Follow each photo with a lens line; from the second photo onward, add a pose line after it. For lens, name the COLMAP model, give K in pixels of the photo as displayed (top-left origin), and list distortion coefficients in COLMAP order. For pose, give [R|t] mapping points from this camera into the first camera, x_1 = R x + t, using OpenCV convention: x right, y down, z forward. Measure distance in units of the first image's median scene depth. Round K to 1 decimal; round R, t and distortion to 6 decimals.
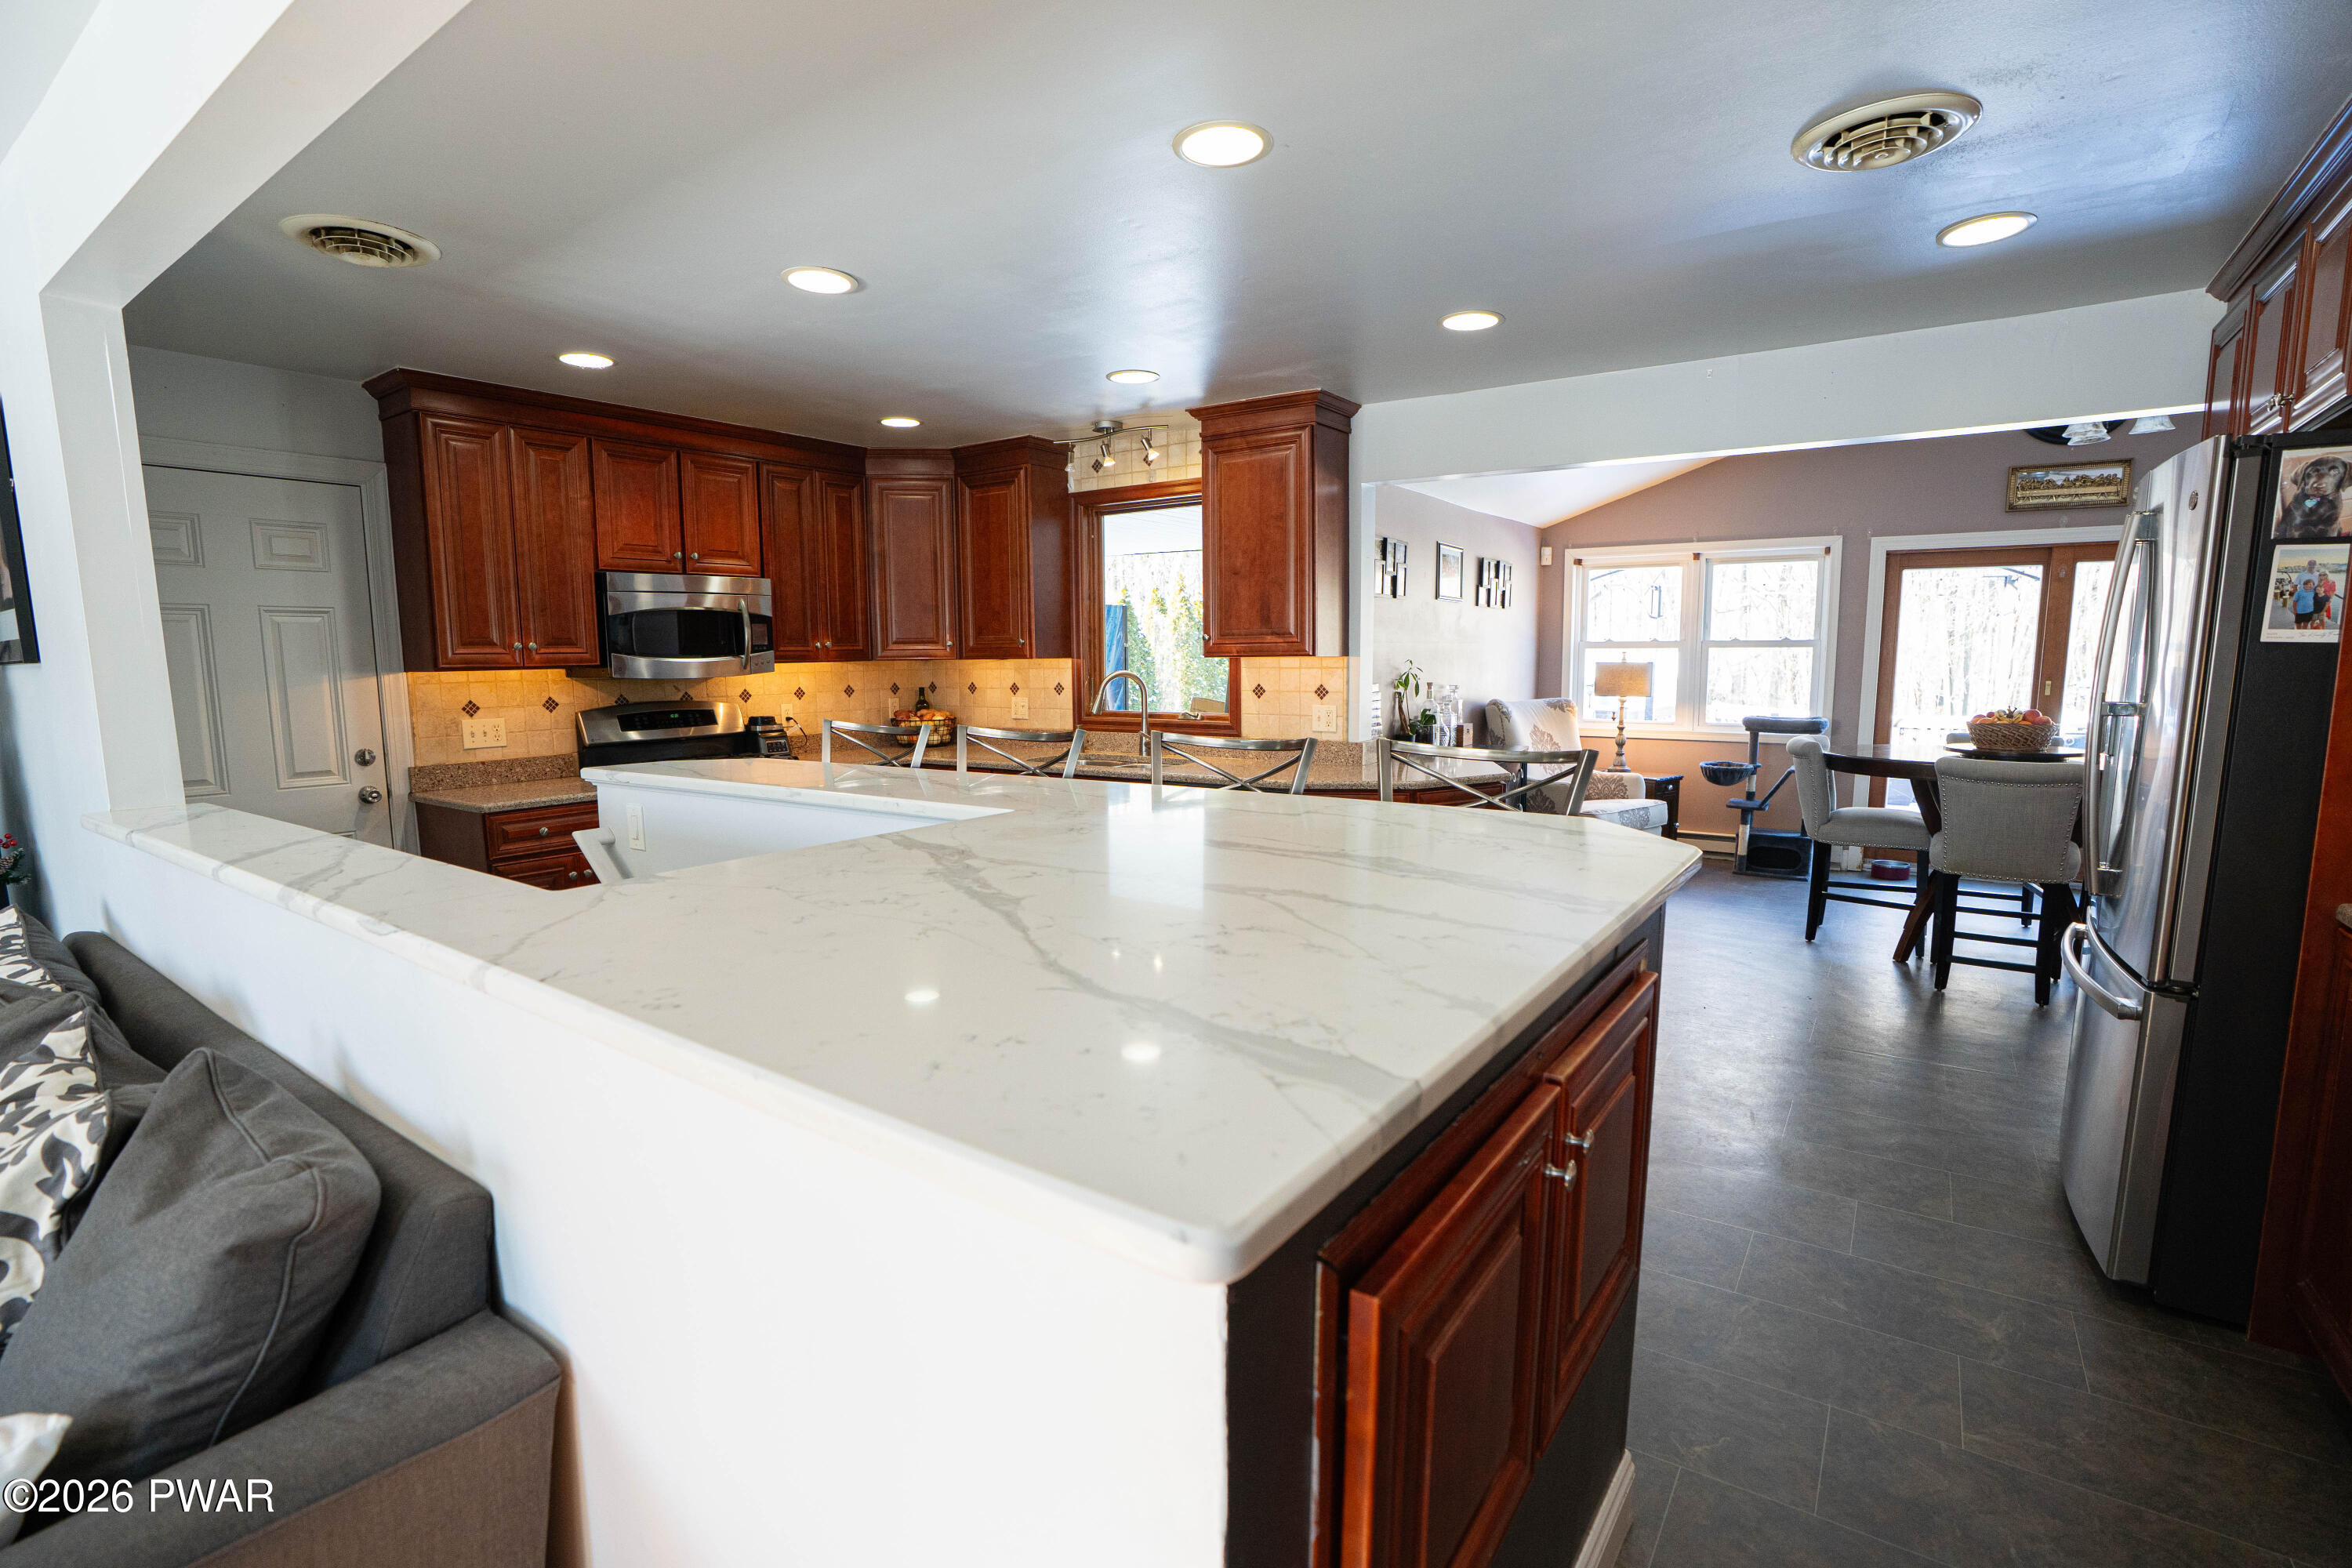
lens RADIAL K [[1087.1, 0, 1173.8], [0, 1087.1, 796.5], [0, 0, 1]] dist [-0.068748, 0.026288]
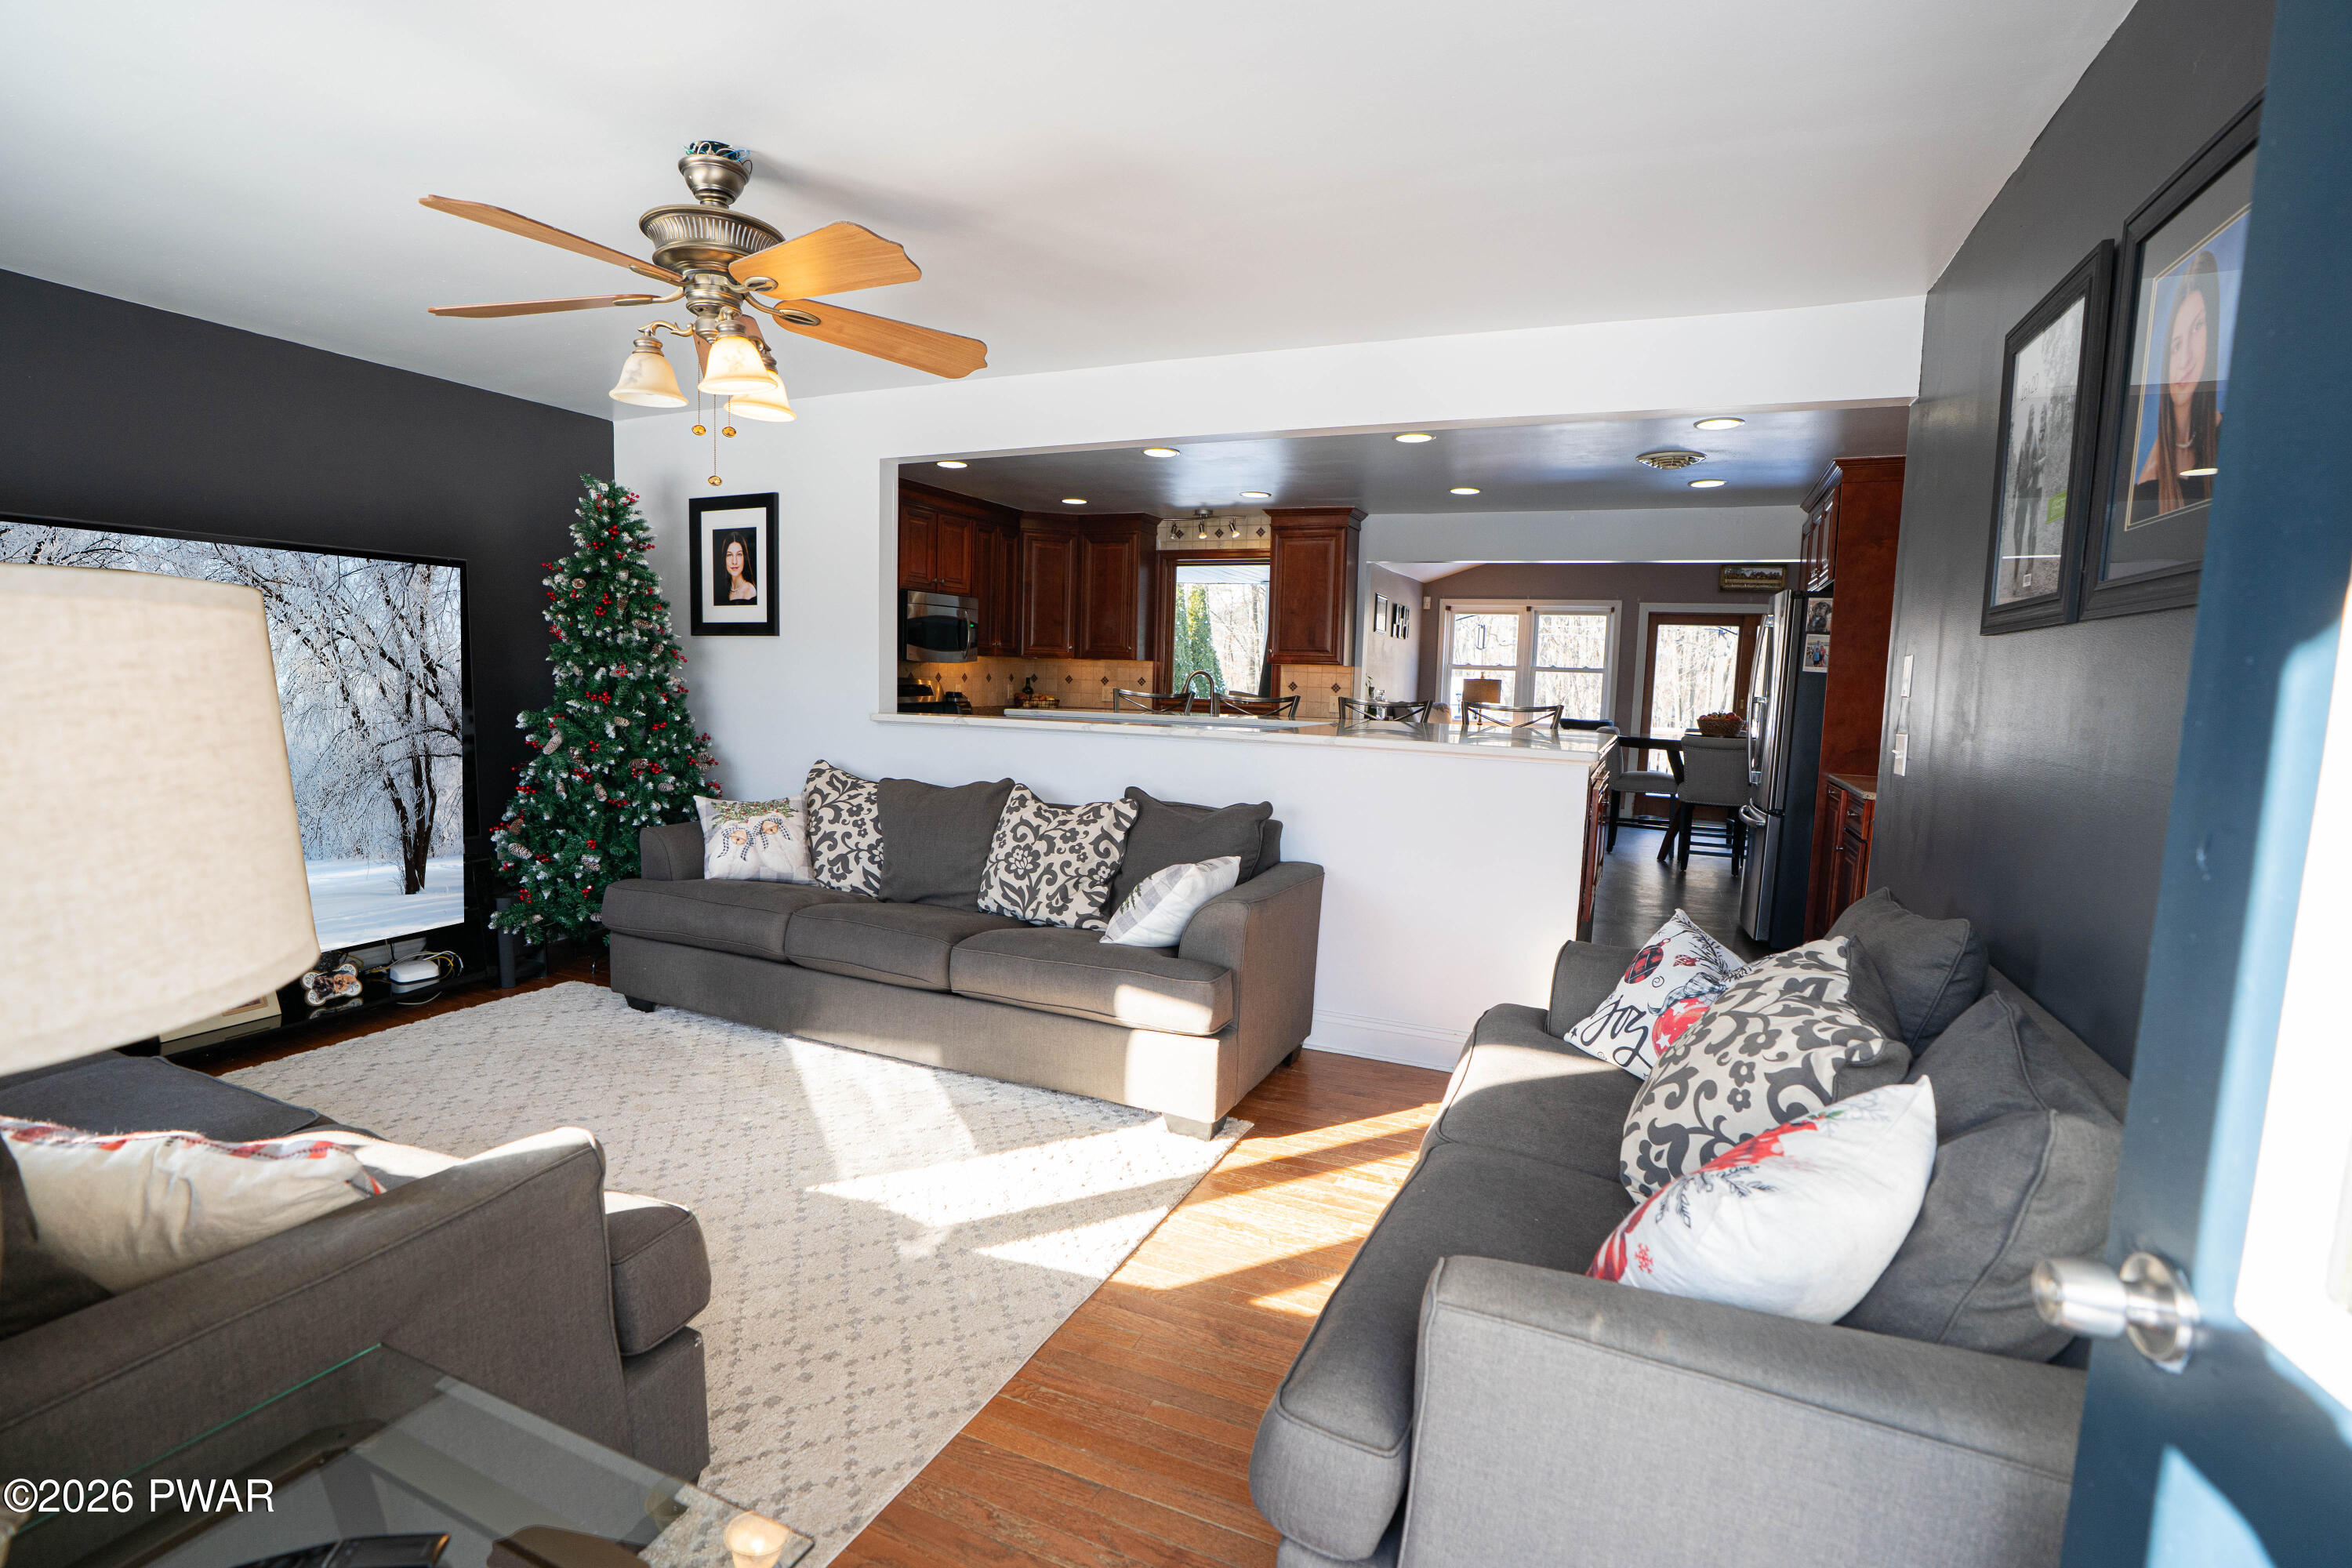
lens RADIAL K [[1089.9, 0, 1171.7], [0, 1089.9, 791.9], [0, 0, 1]] dist [-0.087075, 0.040531]
pose [[0.981107, 0.016096, 0.192793, -0.364344], [-0.012615, 0.999735, -0.019265, 0.081190], [-0.193052, 0.016469, 0.981050, -0.469371]]
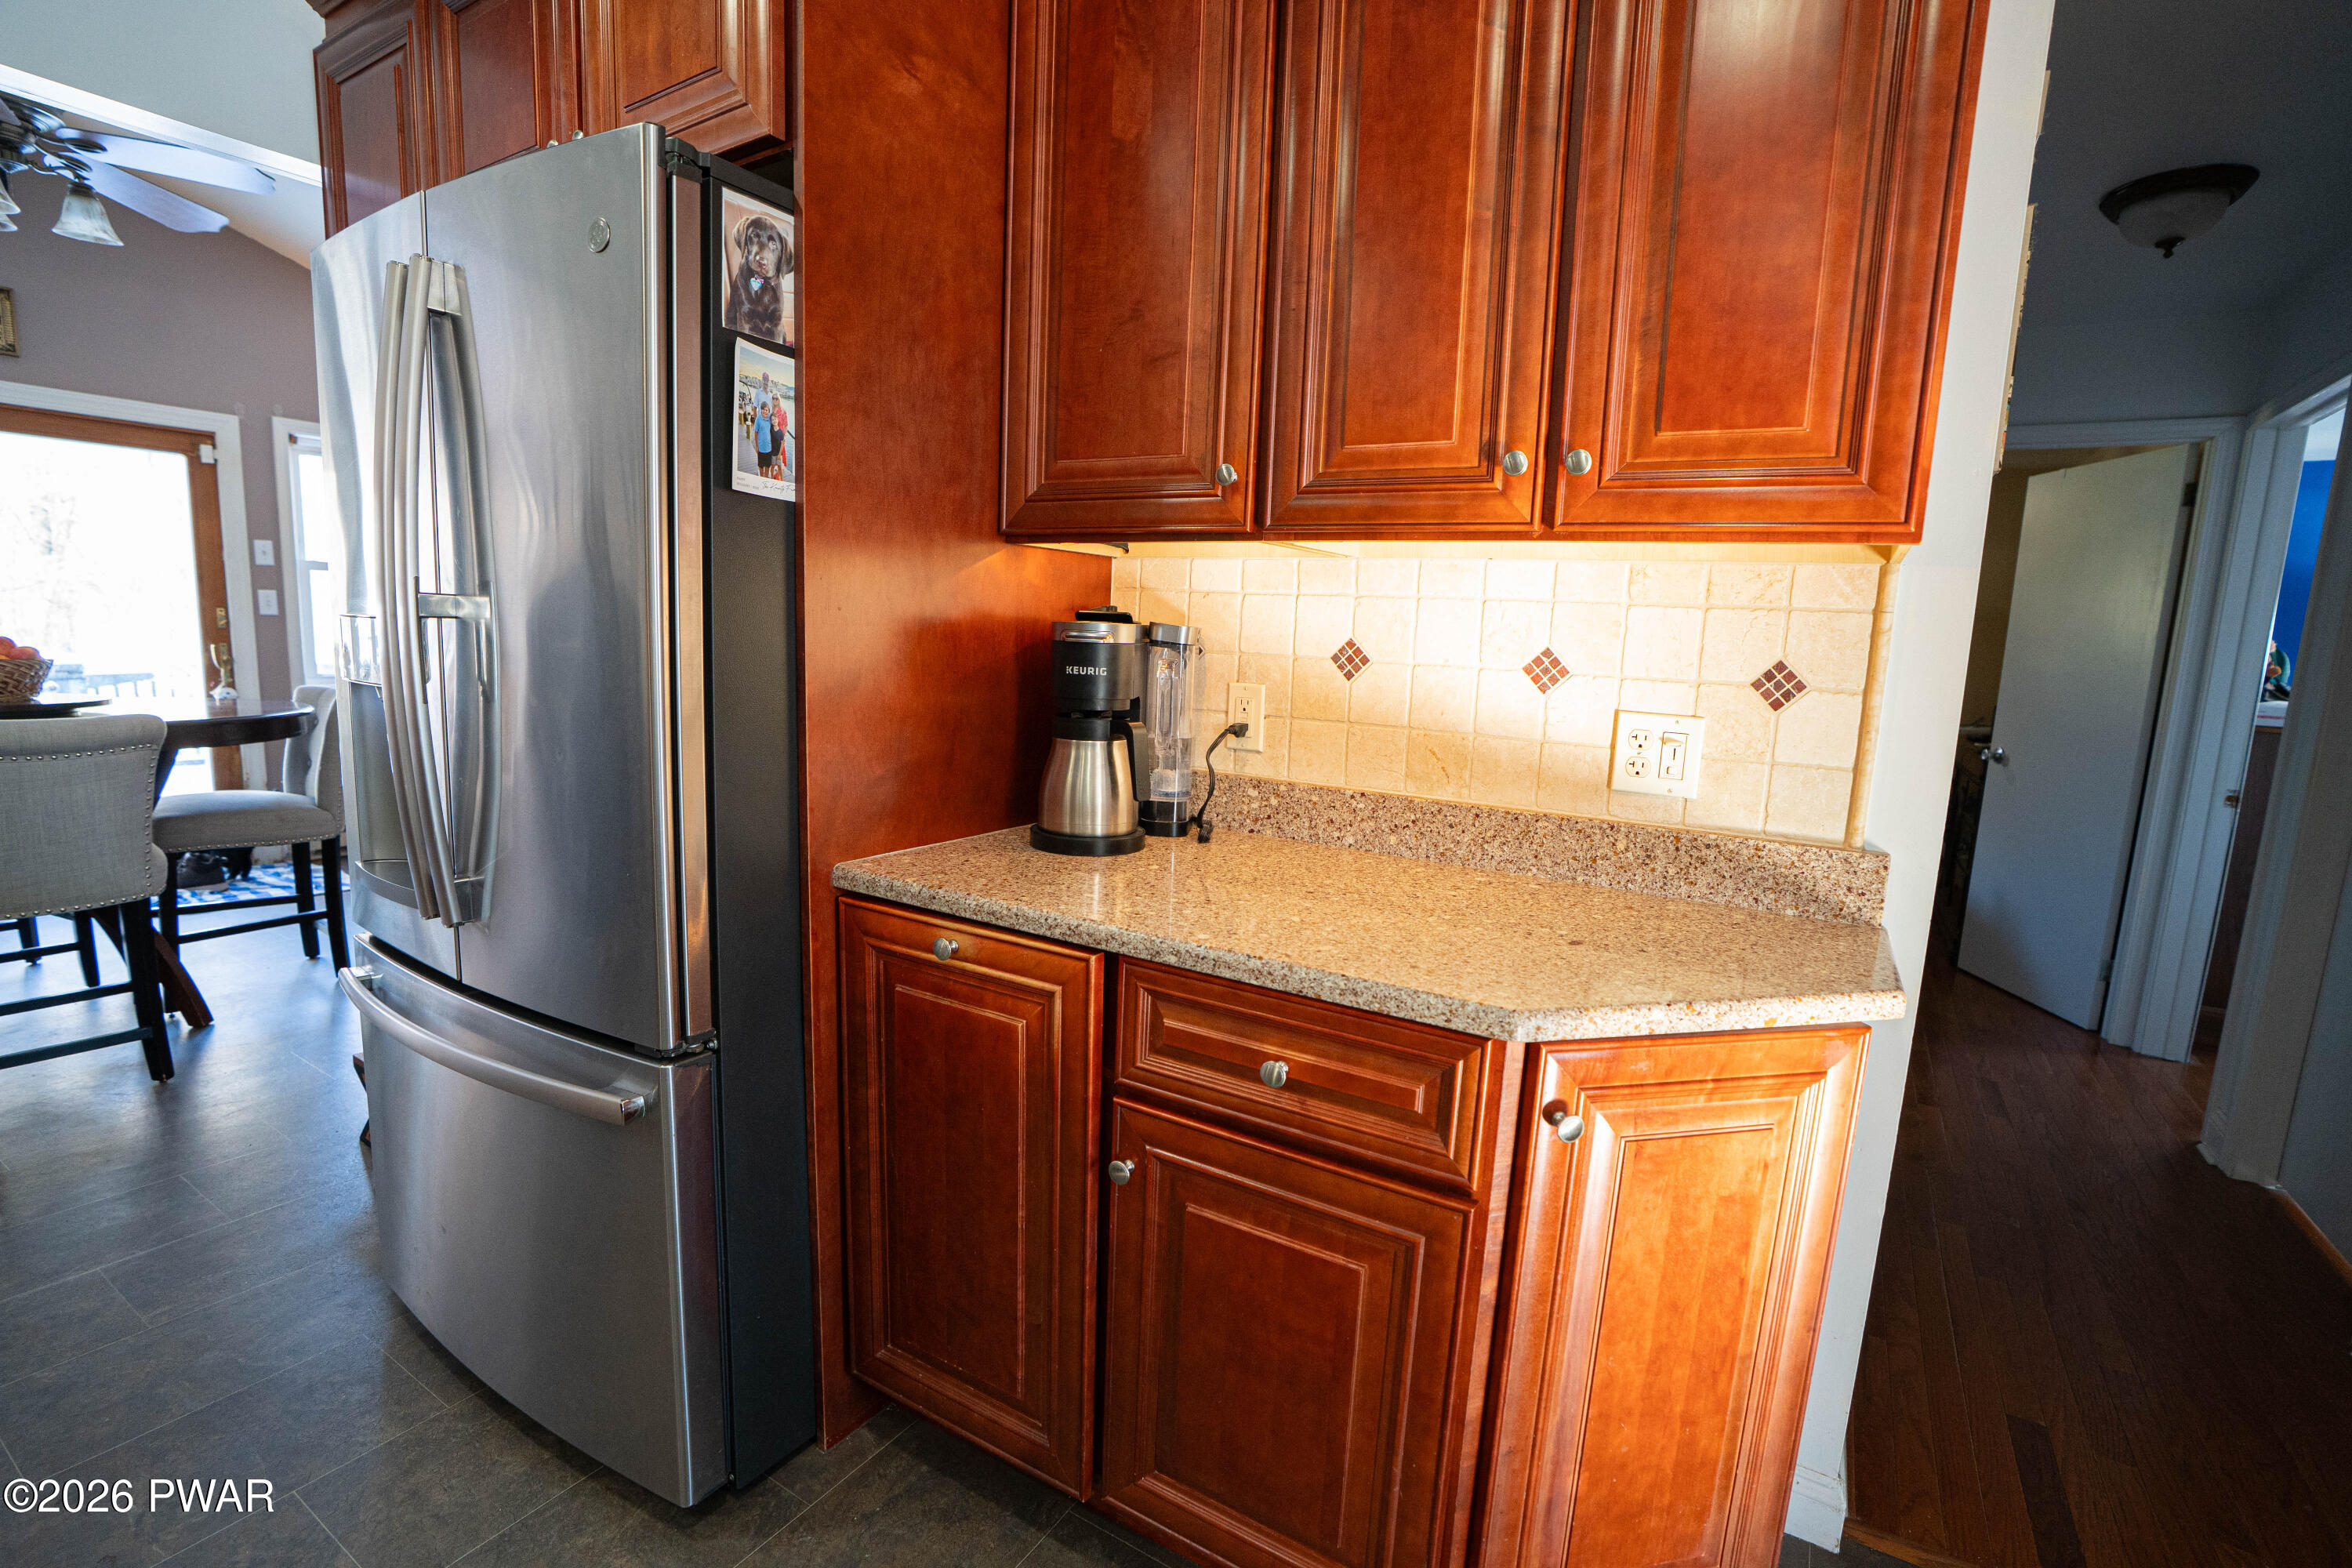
lens RADIAL K [[1089.1, 0, 1169.0], [0, 1089.1, 797.6], [0, 0, 1]] dist [-0.072300, 0.027289]
pose [[-0.052185, -0.143978, 0.988204, 0.133670], [0.092133, 0.984638, 0.148323, -0.013304], [-0.994378, 0.098787, -0.038118, 0.293056]]
